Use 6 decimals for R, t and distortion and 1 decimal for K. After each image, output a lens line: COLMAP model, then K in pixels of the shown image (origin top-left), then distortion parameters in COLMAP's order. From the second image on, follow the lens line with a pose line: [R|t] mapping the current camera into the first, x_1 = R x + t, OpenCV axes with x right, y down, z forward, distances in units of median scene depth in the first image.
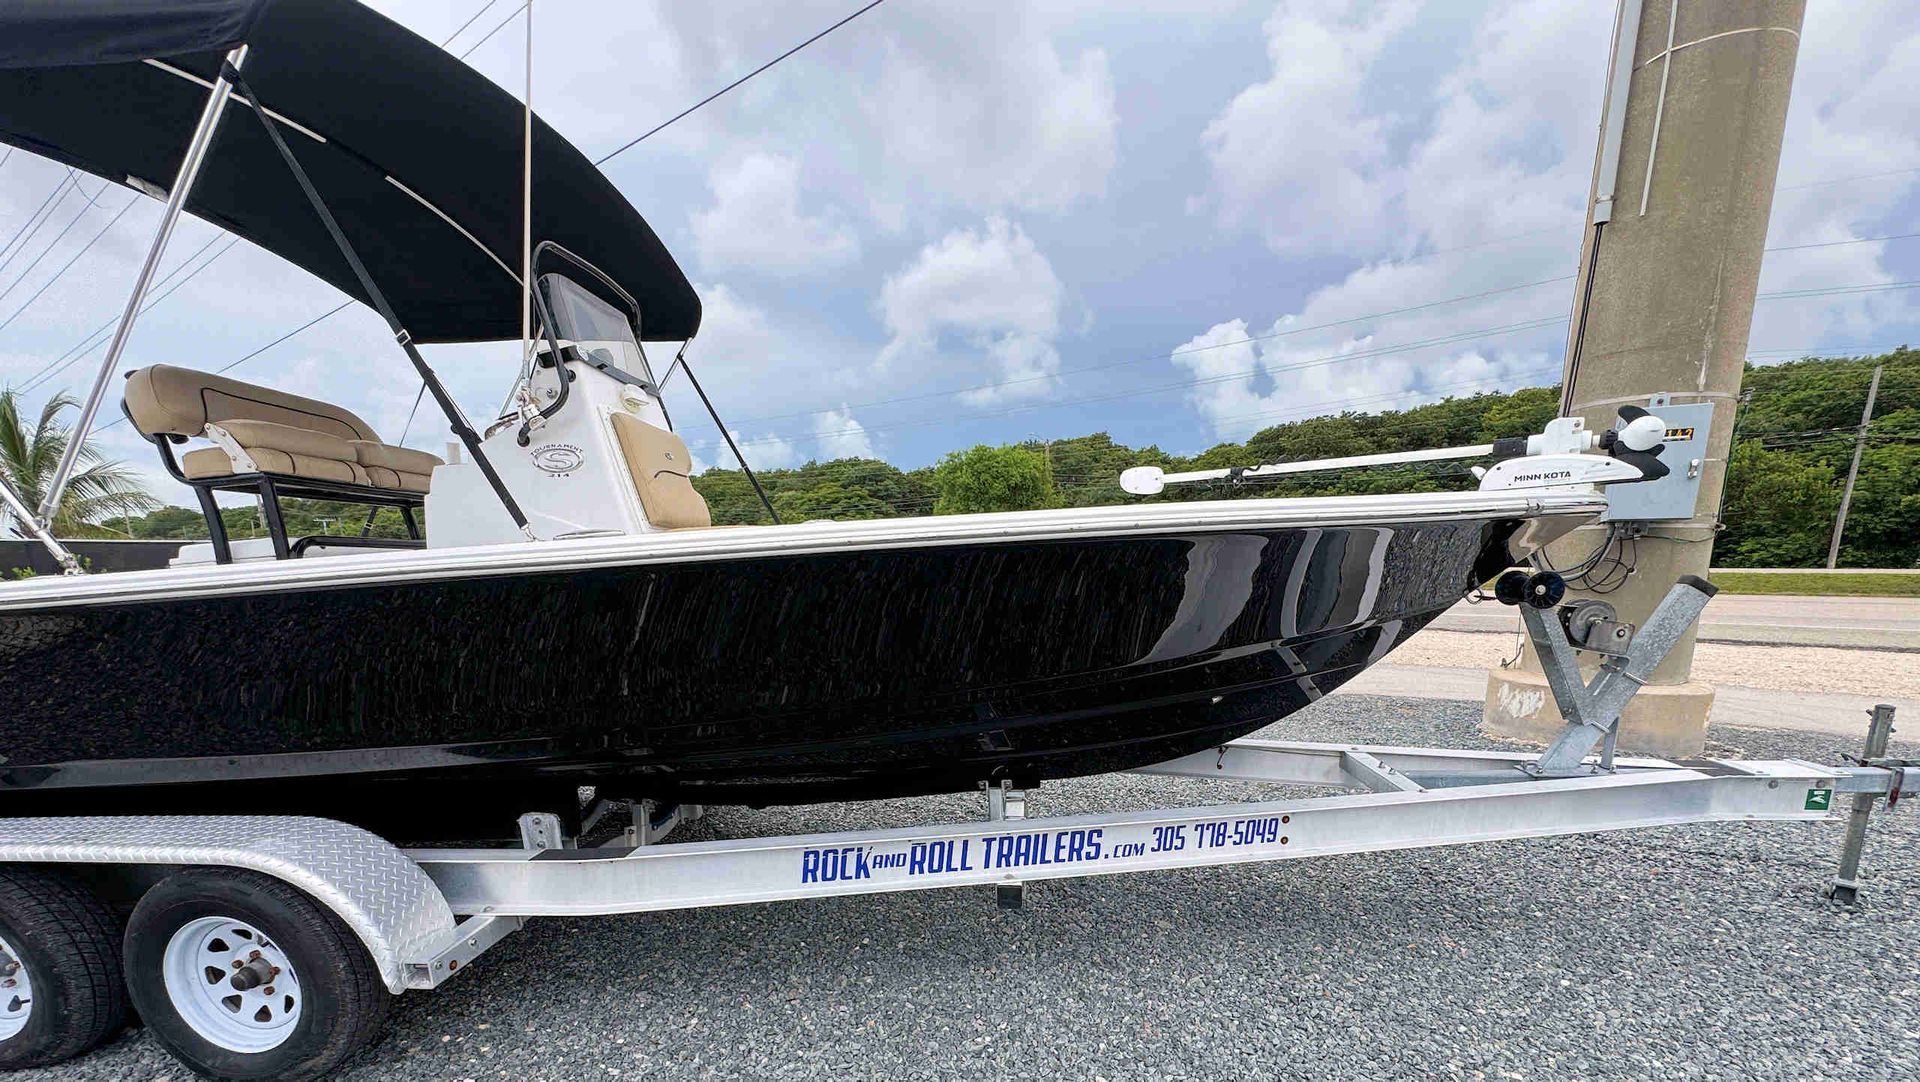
lens RADIAL K [[771.3, 0, 957.2], [0, 771.3, 721.7], [0, 0, 1]] dist [-0.002794, 0.000282]
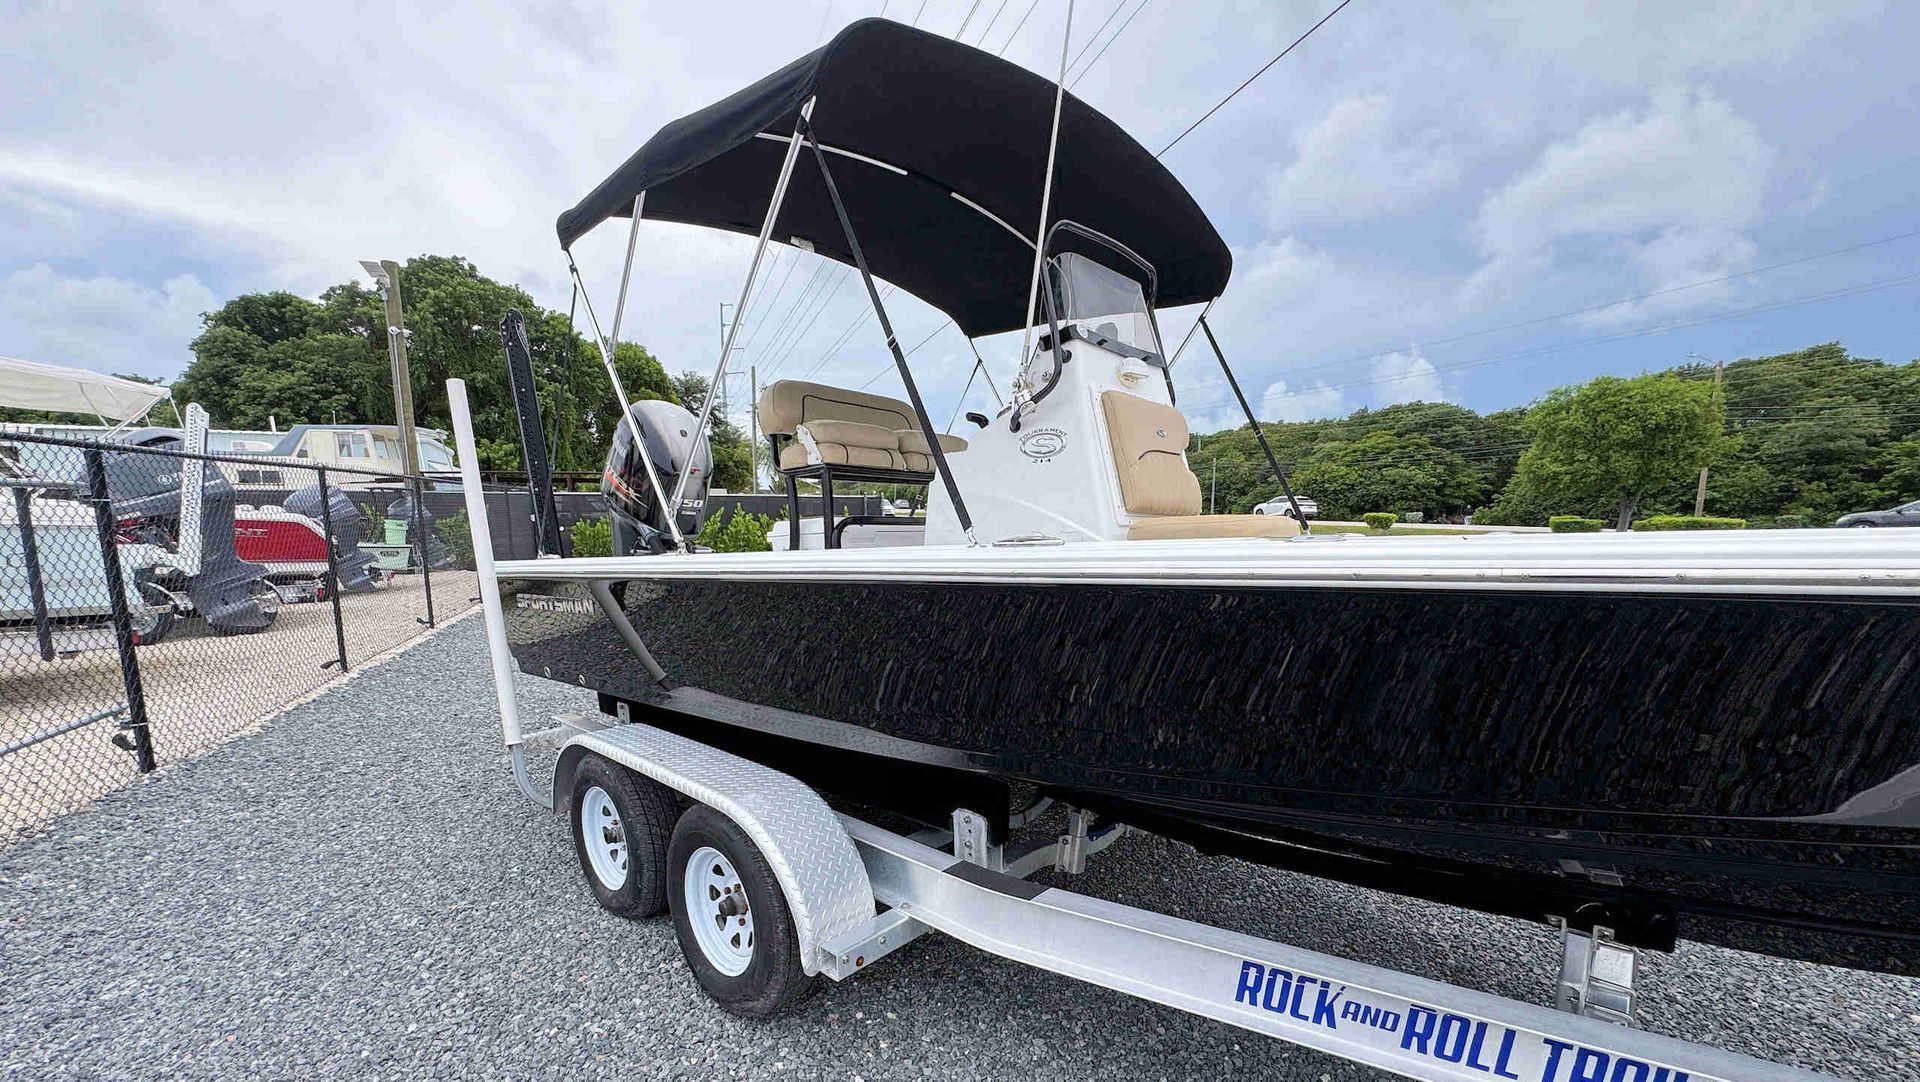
lens RADIAL K [[771.3, 0, 961.8], [0, 771.3, 630.1], [0, 0, 1]] dist [-0.002794, 0.000282]
pose [[0.799493, 0.110164, -0.590487, -0.010410], [-0.142036, 0.989832, -0.007643, -0.085939], [0.583641, 0.089981, 0.807011, 0.180886]]
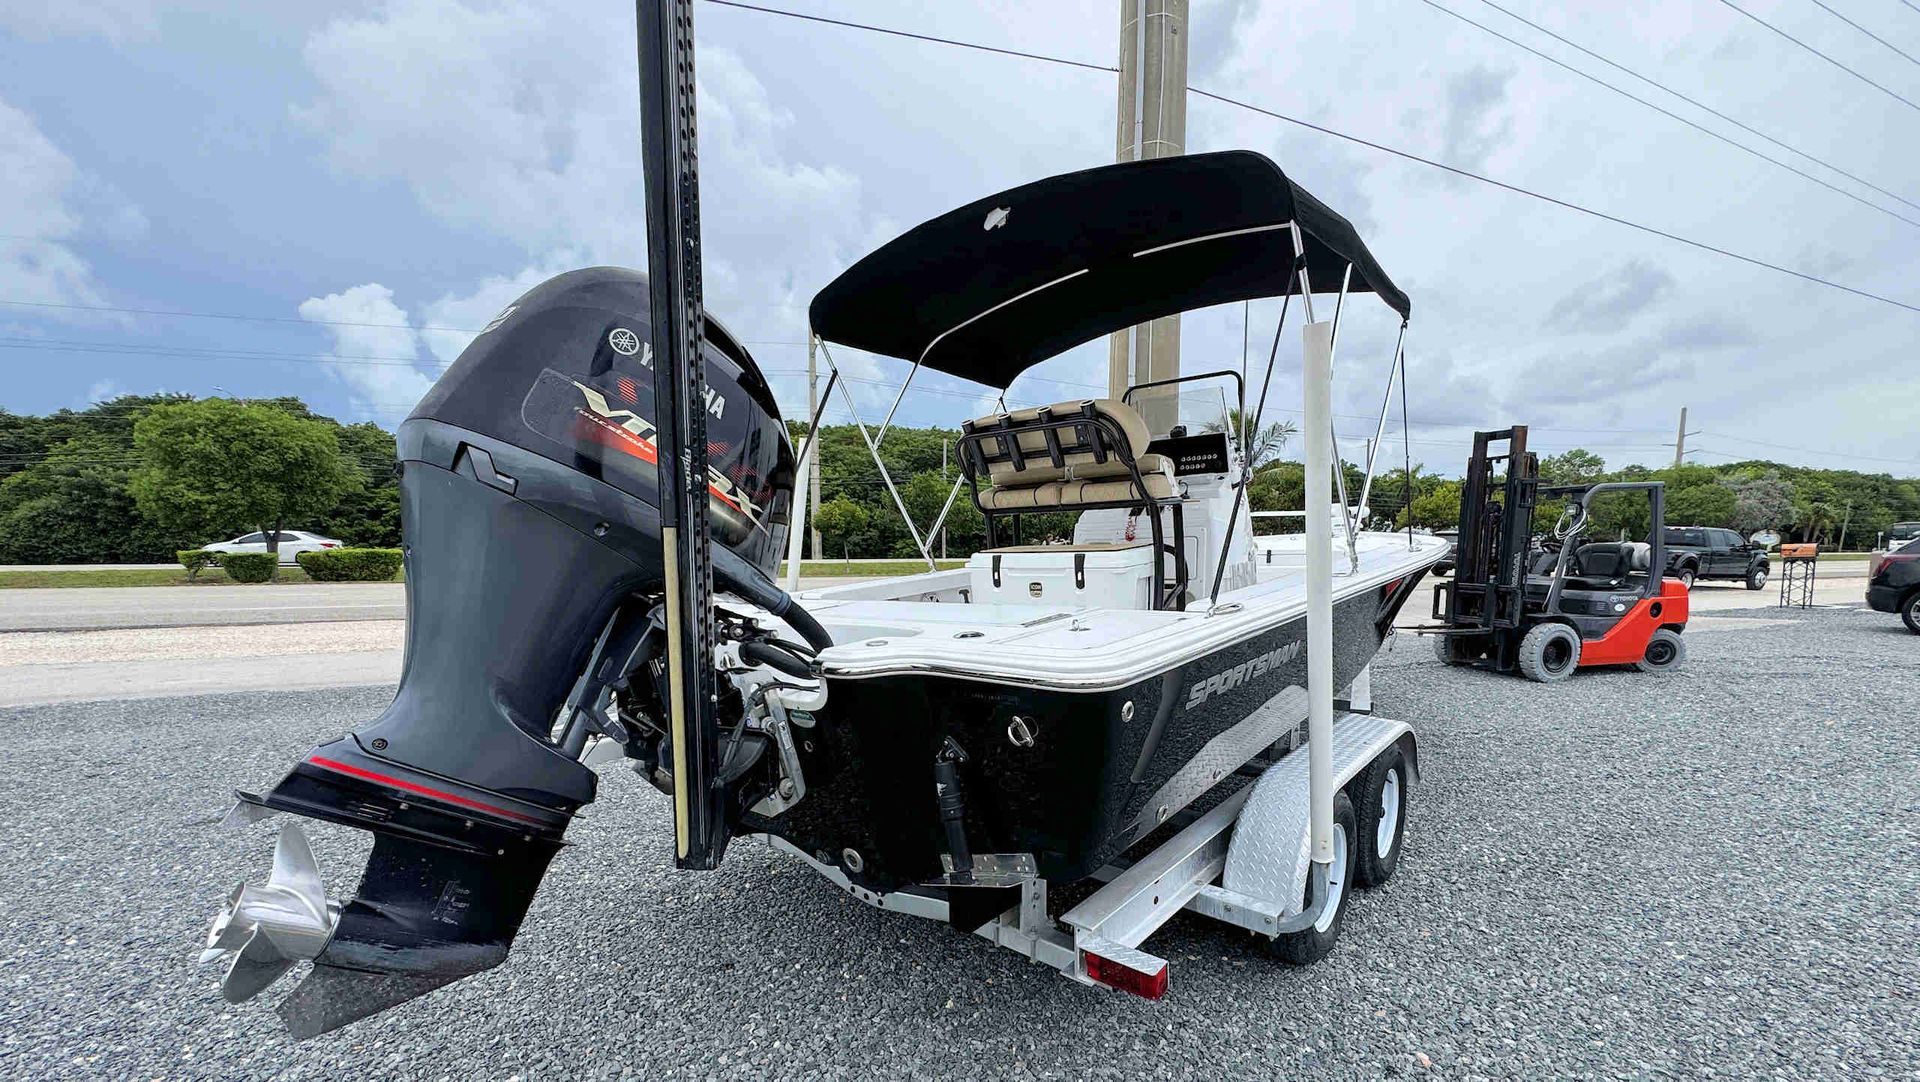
lens RADIAL K [[771.3, 0, 969.4], [0, 771.3, 656.3], [0, 0, 1]] dist [-0.002794, 0.000282]
pose [[0.578249, -0.110240, 0.808378, -2.034612], [0.171015, 0.985195, 0.012023, -0.123668], [-0.797735, 0.131292, 0.588541, 0.505701]]
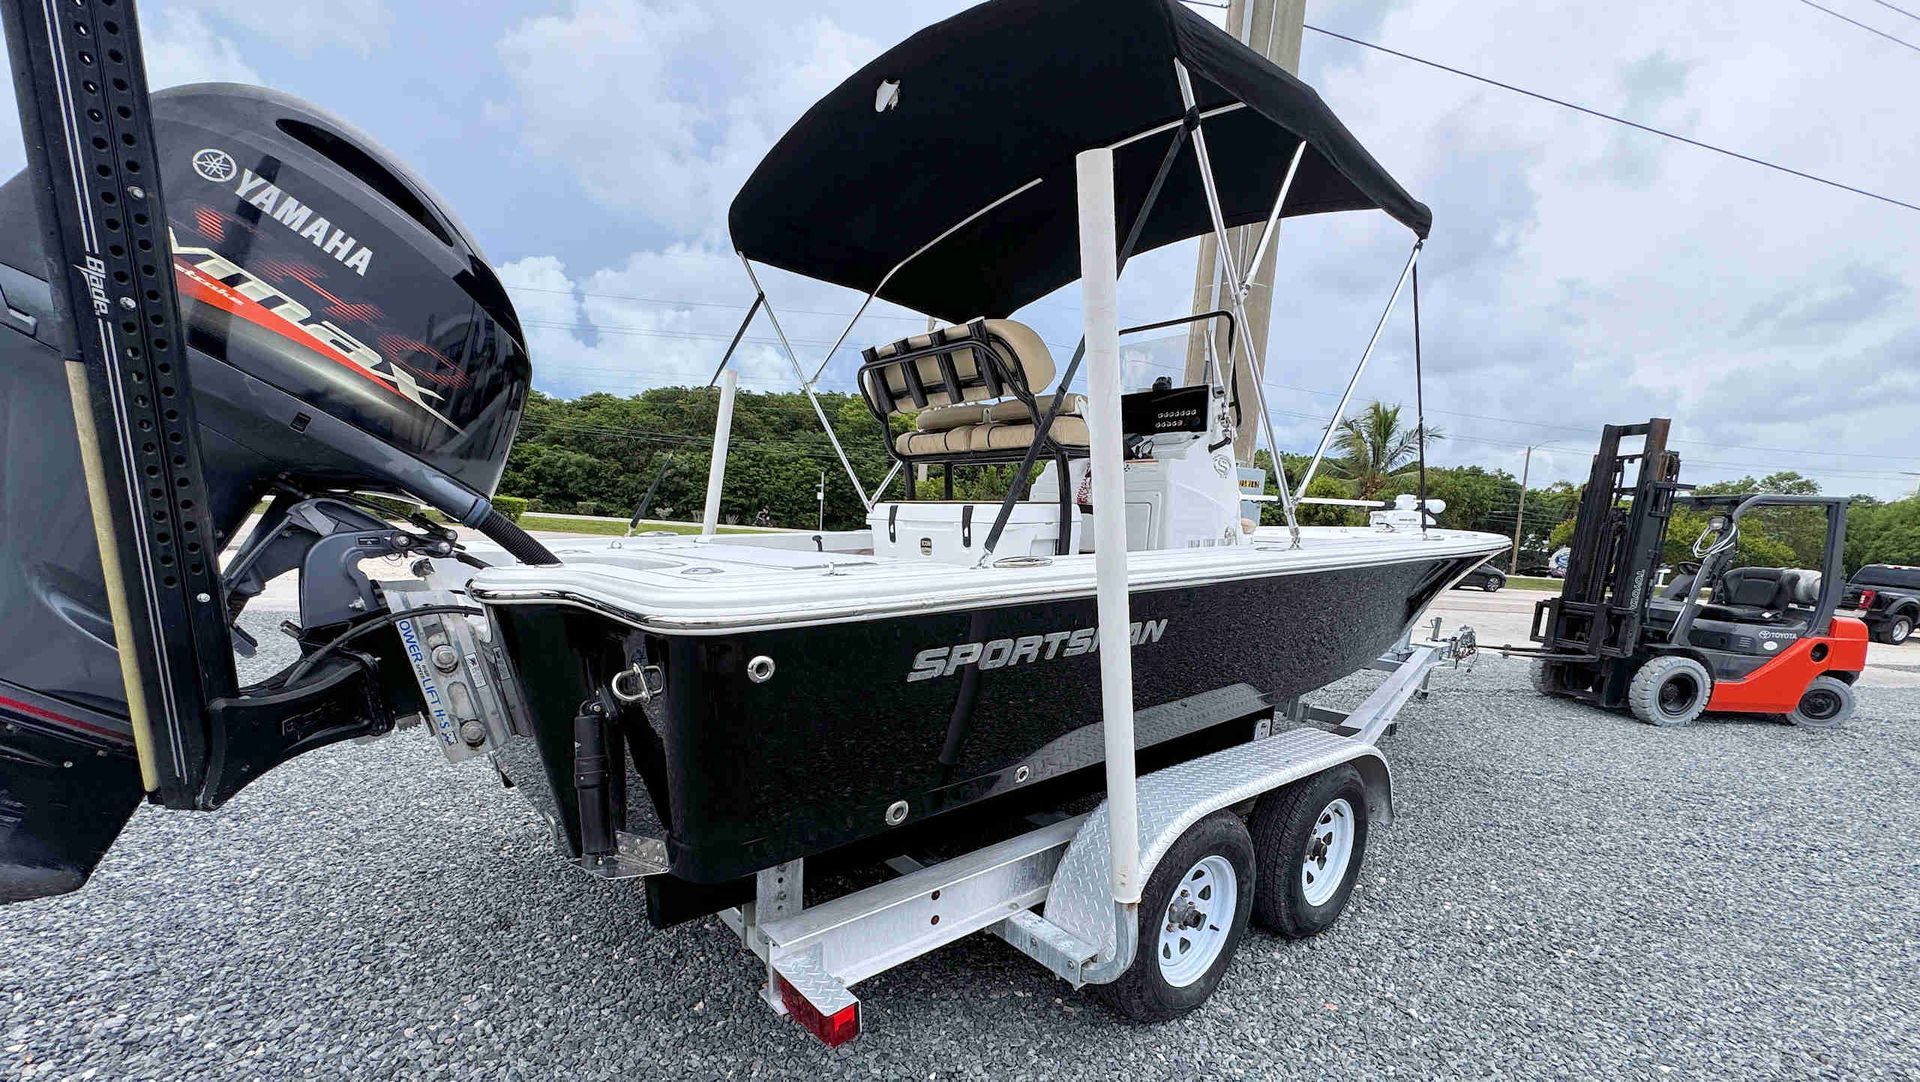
lens RADIAL K [[771.3, 0, 967.4], [0, 771.3, 665.6], [0, 0, 1]] dist [-0.002794, 0.000282]
pose [[0.690927, -0.075051, 0.719018, -1.711088], [0.084477, 0.996165, 0.022803, -0.052607], [-0.717972, 0.044985, 0.694617, 0.362443]]
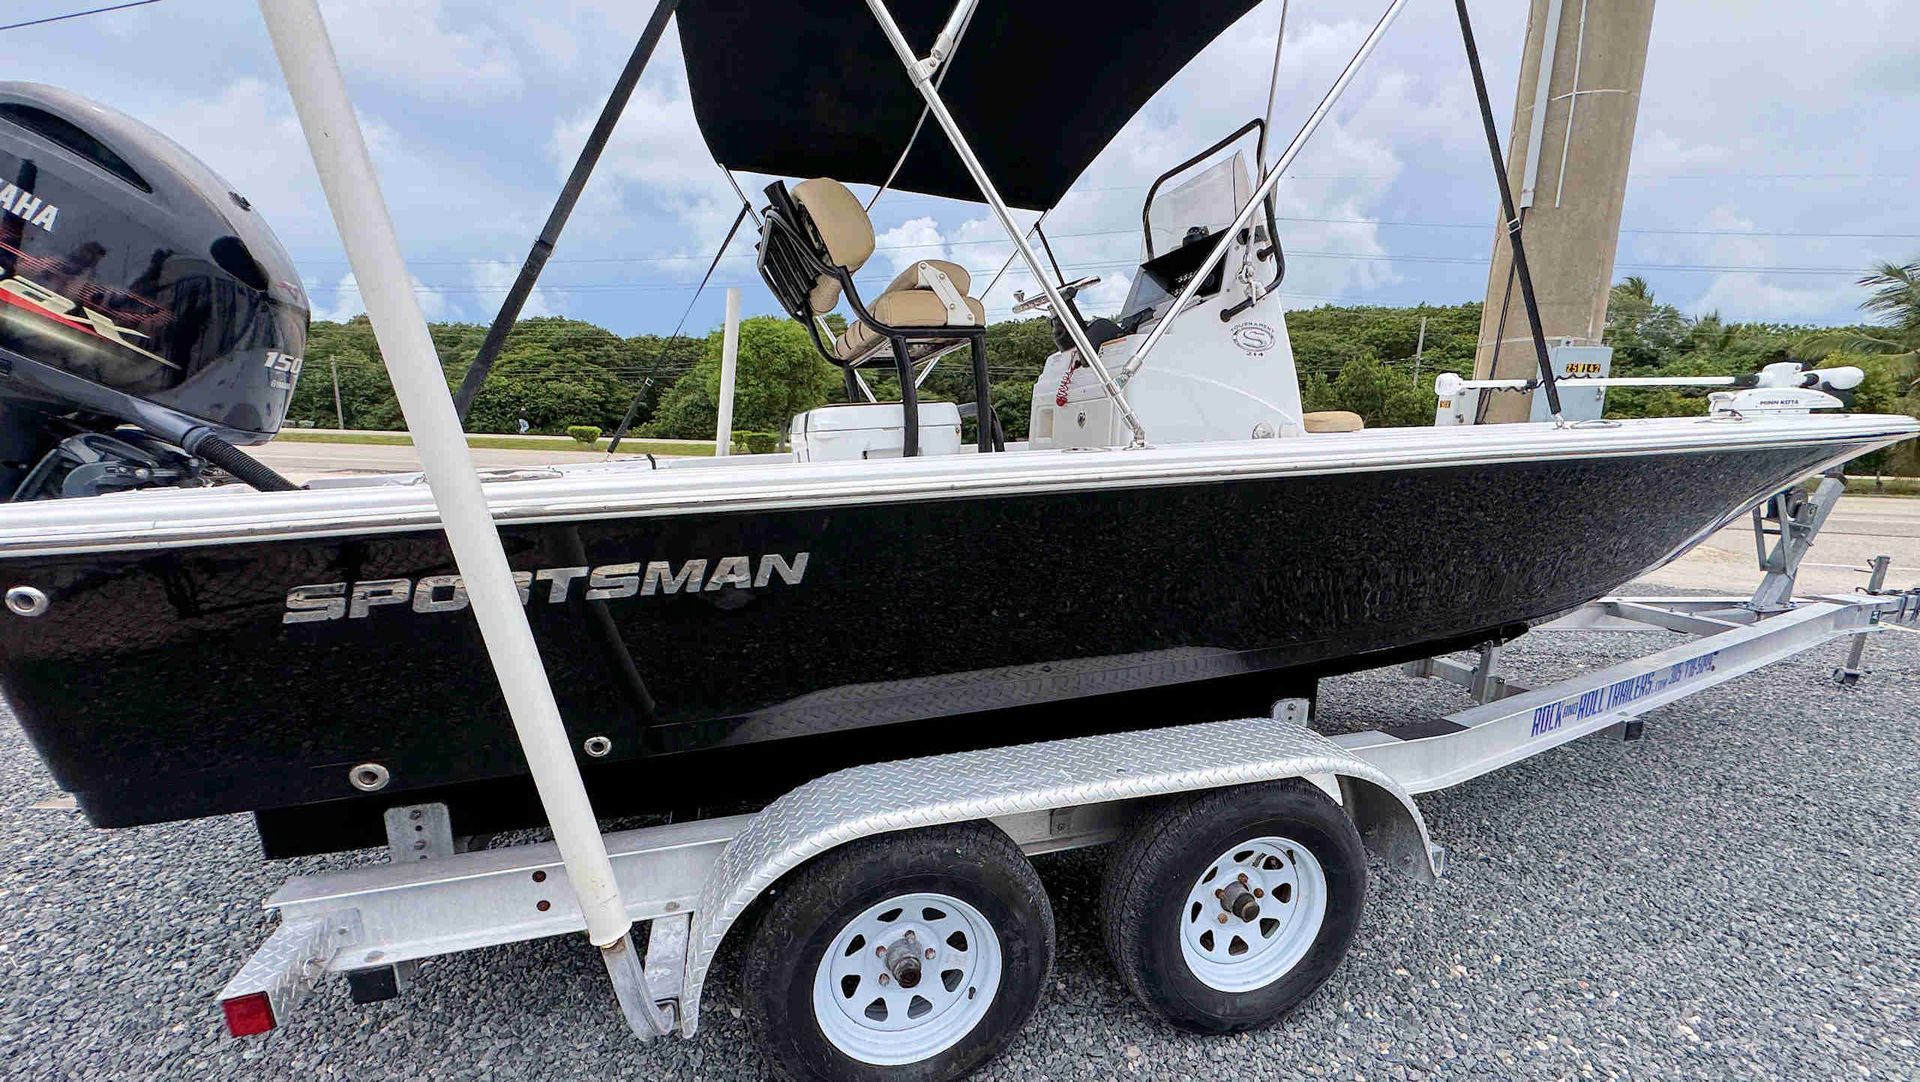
lens RADIAL K [[771.3, 0, 960.2], [0, 771.3, 594.1], [0, 0, 1]] dist [-0.002794, 0.000282]
pose [[0.931209, -0.043154, 0.361923, -1.145110], [0.046198, 0.998932, 0.000243, -0.031445], [-0.361547, 0.016494, 0.932208, 0.212201]]
